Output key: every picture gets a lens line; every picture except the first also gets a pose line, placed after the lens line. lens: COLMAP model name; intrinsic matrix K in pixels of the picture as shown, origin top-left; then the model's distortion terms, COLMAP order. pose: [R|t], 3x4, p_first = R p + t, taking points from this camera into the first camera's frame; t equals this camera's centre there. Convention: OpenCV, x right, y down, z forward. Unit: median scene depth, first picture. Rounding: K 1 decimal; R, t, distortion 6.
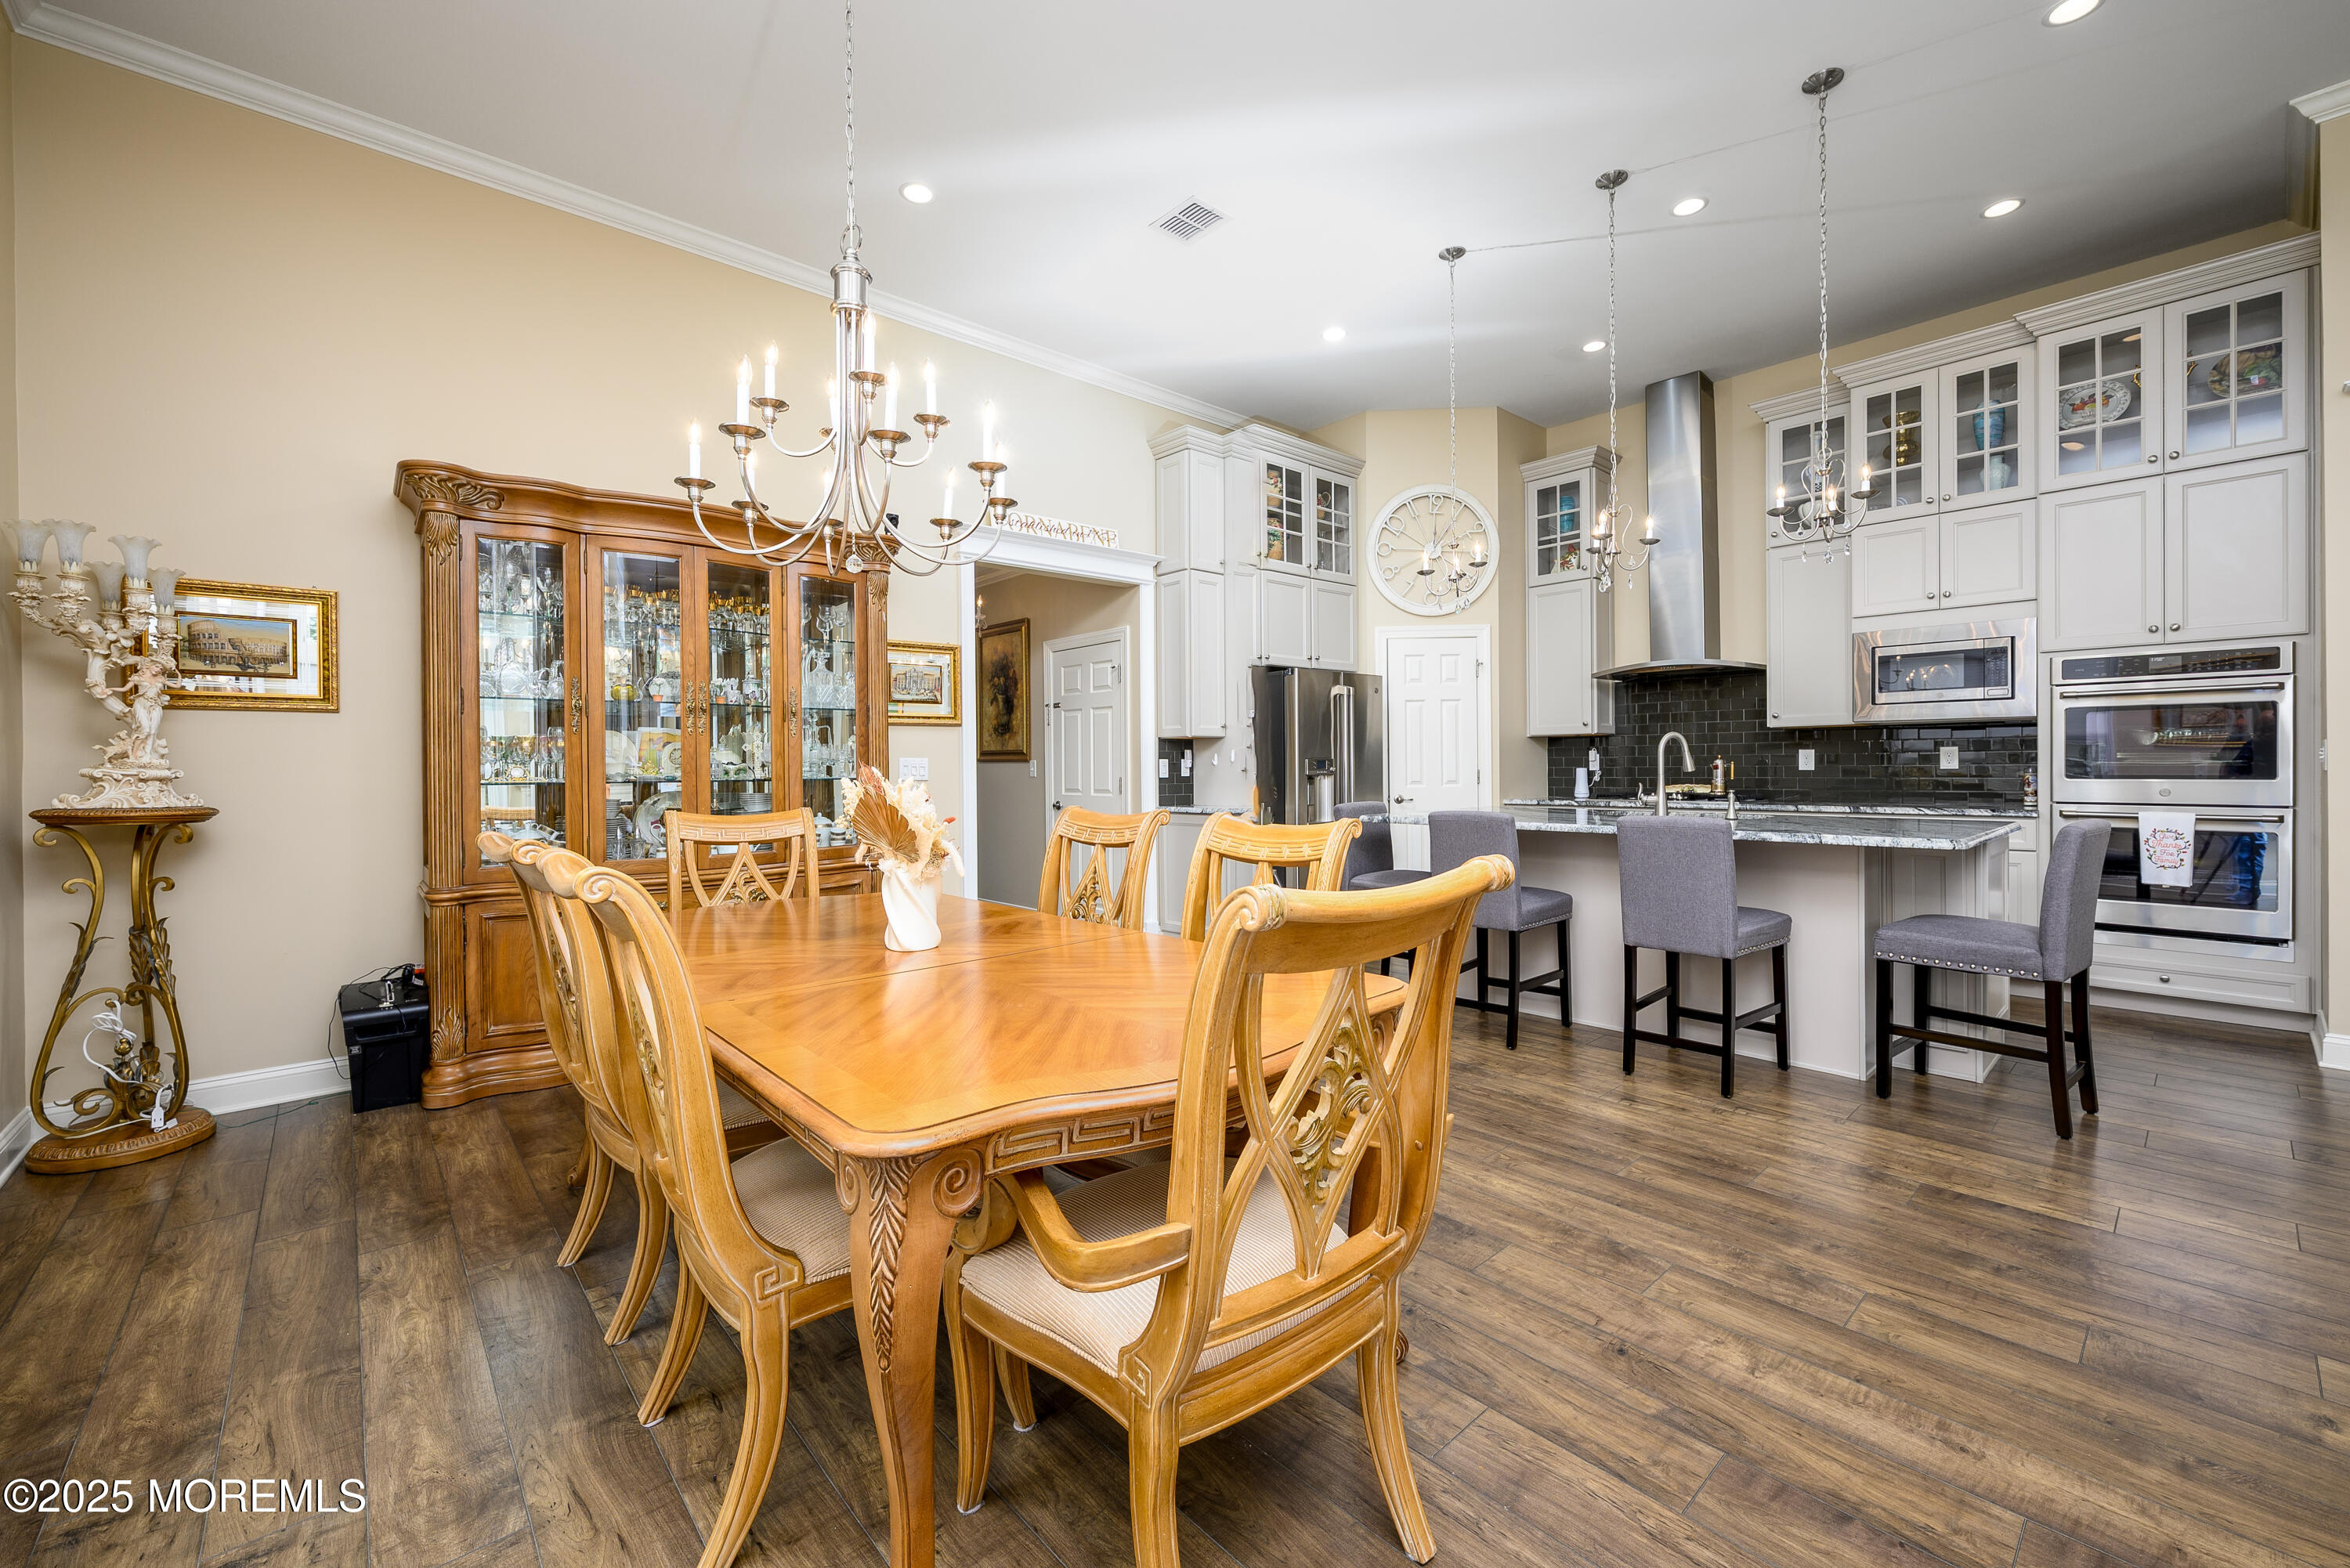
lens RADIAL K [[944.5, 0, 1172.3], [0, 944.5, 777.8], [0, 0, 1]] dist [0.000094, 0.000094]
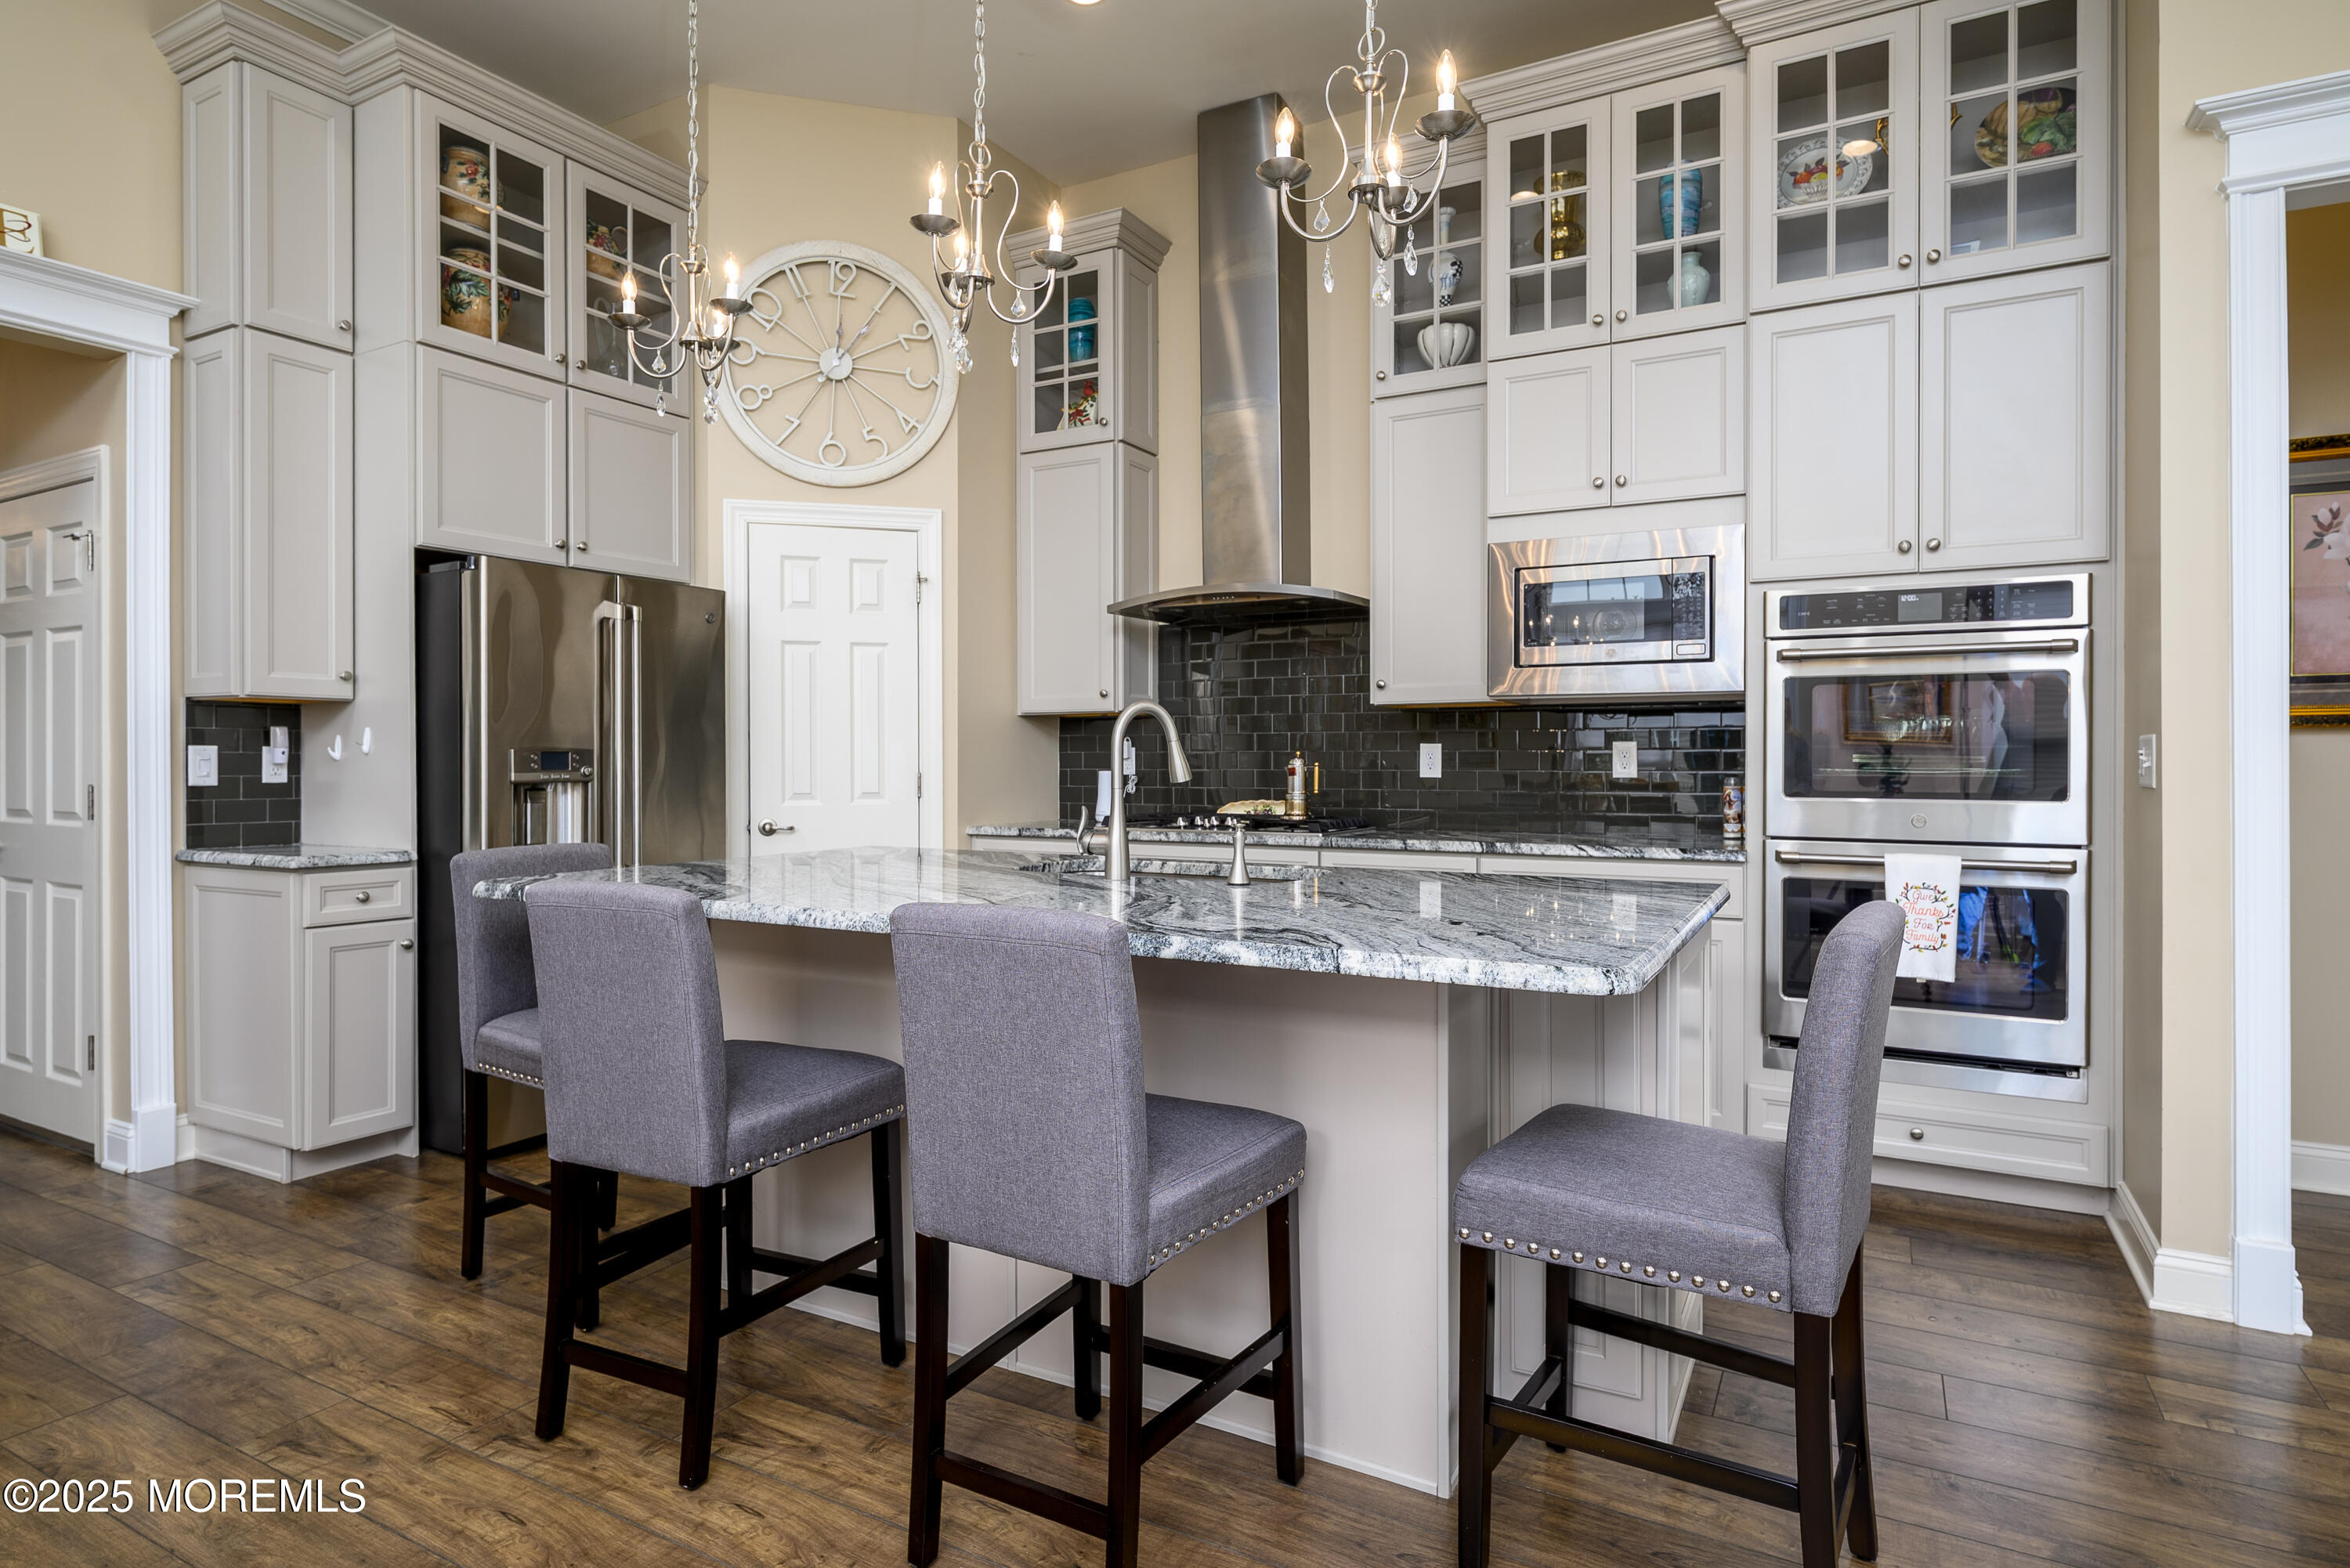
lens RADIAL K [[1227.9, 0, 1181.8], [0, 1227.9, 777.8], [0, 0, 1]] dist [-0.002170, 0.001328]
pose [[0.945368, 0.004750, 0.325970, 0.301521], [-0.004872, 0.999988, -0.000441, -0.007921], [-0.325969, -0.001171, 0.945380, 0.353051]]
